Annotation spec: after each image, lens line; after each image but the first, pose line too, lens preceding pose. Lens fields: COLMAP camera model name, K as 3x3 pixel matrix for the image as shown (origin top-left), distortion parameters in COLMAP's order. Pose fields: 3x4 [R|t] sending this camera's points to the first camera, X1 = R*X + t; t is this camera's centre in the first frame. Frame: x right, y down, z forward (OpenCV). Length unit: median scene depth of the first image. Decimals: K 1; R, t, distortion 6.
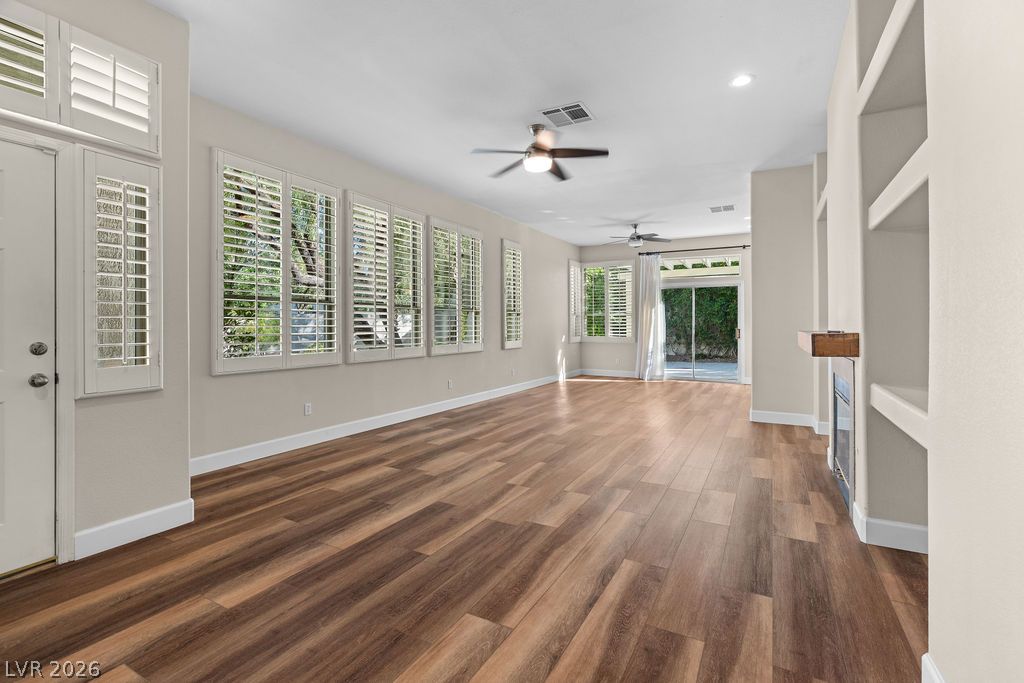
lens RADIAL K [[468.0, 0, 513.3], [0, 468.0, 323.2], [0, 0, 1]] dist [-0.003970, 0.000049]
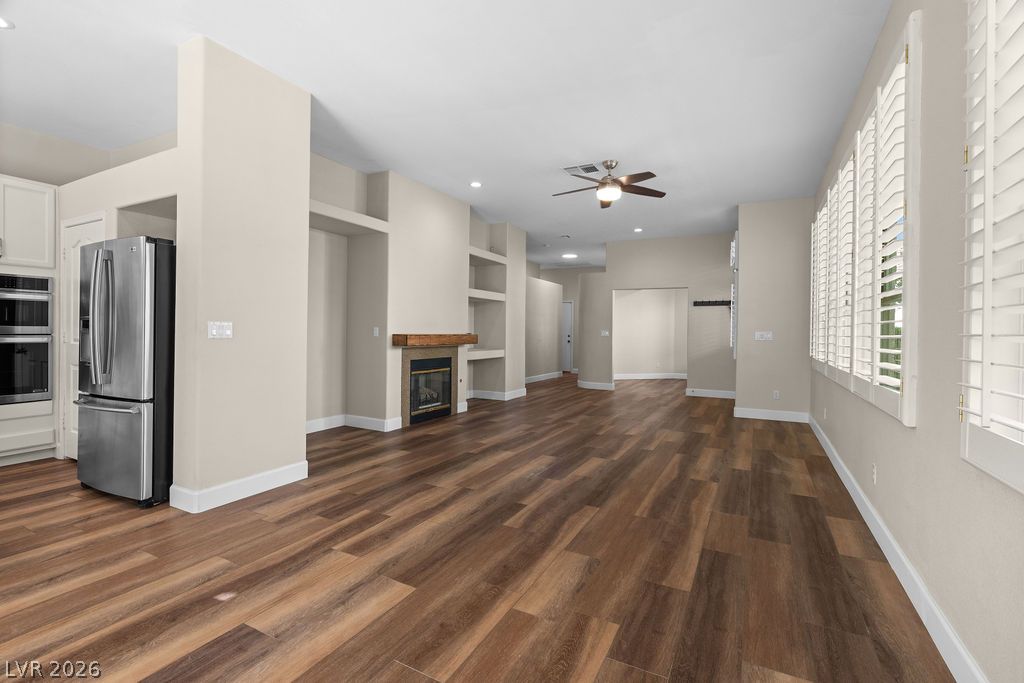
lens RADIAL K [[461.5, 0, 512.6], [0, 461.5, 333.9], [0, 0, 1]] dist [-0.004721, 0.000401]
pose [[-0.999764, -0.011746, -0.018290, 0.428120], [-0.011758, 0.999931, 0.000554, 0.014051], [0.018282, 0.000769, -0.999833, 2.960804]]
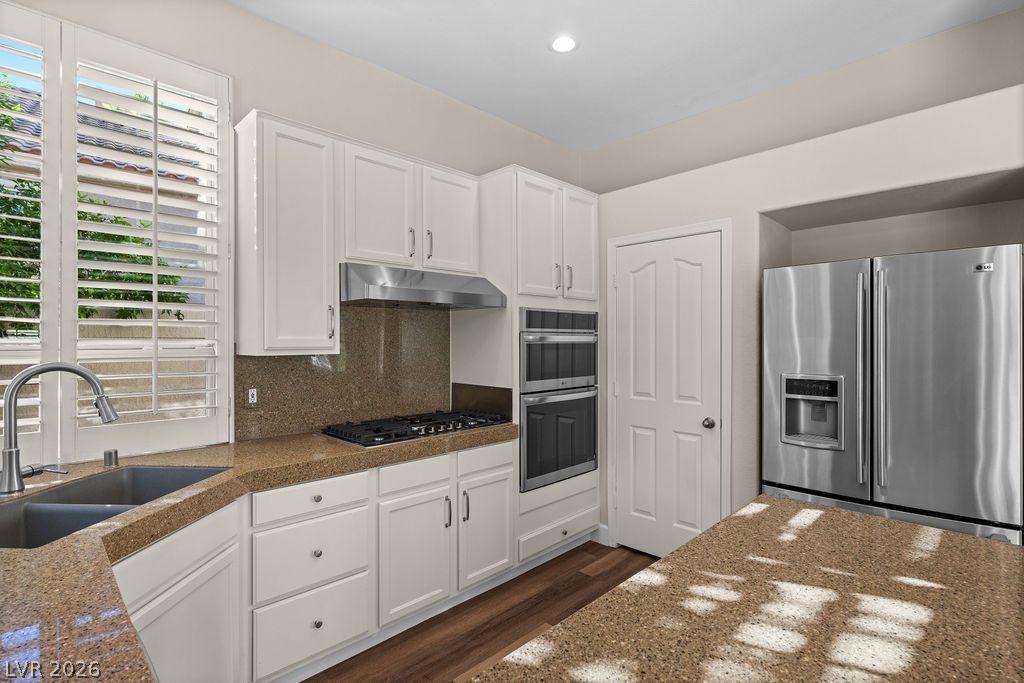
lens RADIAL K [[494.2, 0, 512.0], [0, 494.2, 341.5], [0, 0, 1]] dist [0.000546, 0.000477]
pose [[-0.960397, 0.002398, 0.278626, 1.565640], [0.001426, 0.999992, -0.003690, -0.059460], [-0.278633, -0.003146, -0.960393, 2.741920]]
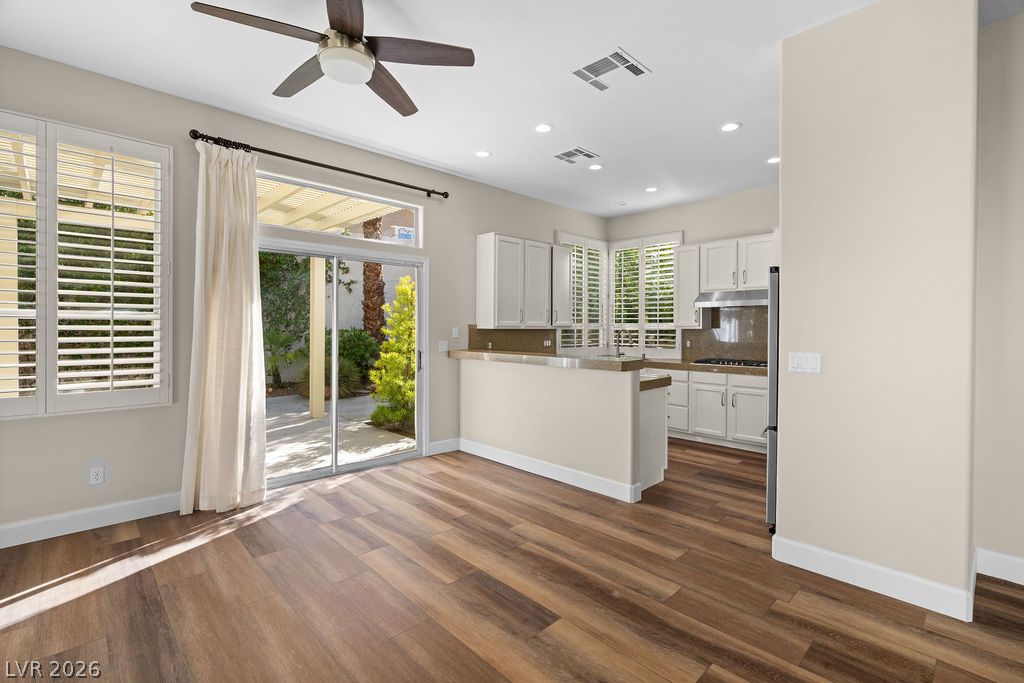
lens RADIAL K [[465.6, 0, 515.1], [0, 465.6, 329.5], [0, 0, 1]] dist [-0.003846, -0.000041]
pose [[0.296967, -0.004543, 0.954877, 0.076271], [-0.007364, 0.999948, 0.007048, -0.046840], [-0.954859, -0.009124, 0.296918, 2.236621]]
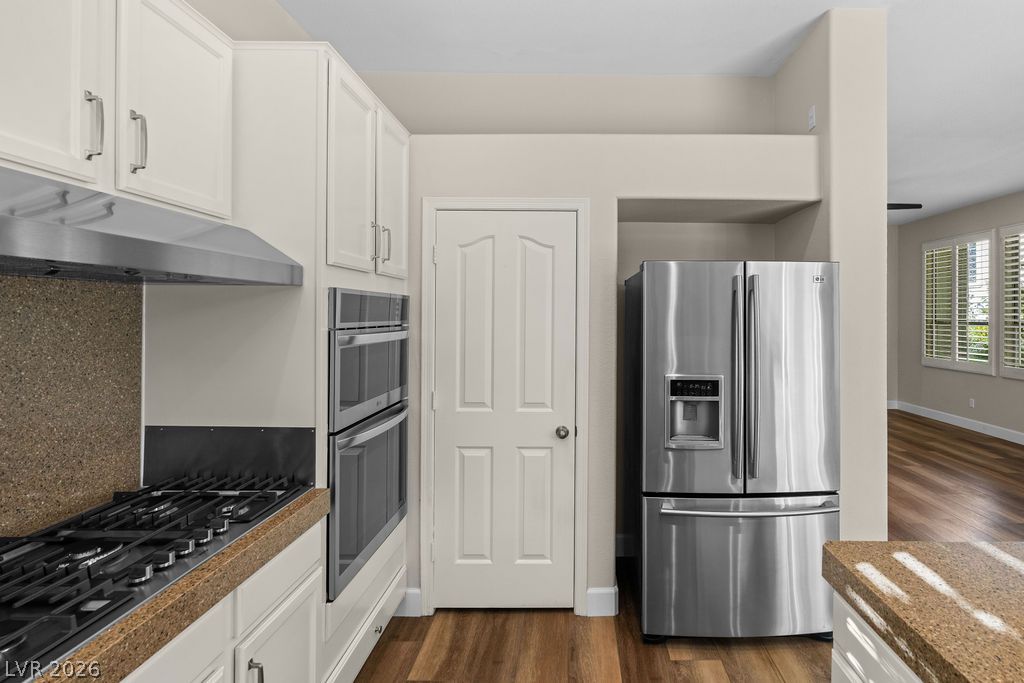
lens RADIAL K [[494.3, 0, 578.6], [0, 494.3, 312.3], [0, 0, 1]] dist [-0.001570, 0.000045]
pose [[-0.873524, -0.007170, -0.486728, 1.830463], [-0.002704, 0.999948, -0.009877, -0.094399], [0.486773, -0.007312, -0.873498, 2.463797]]
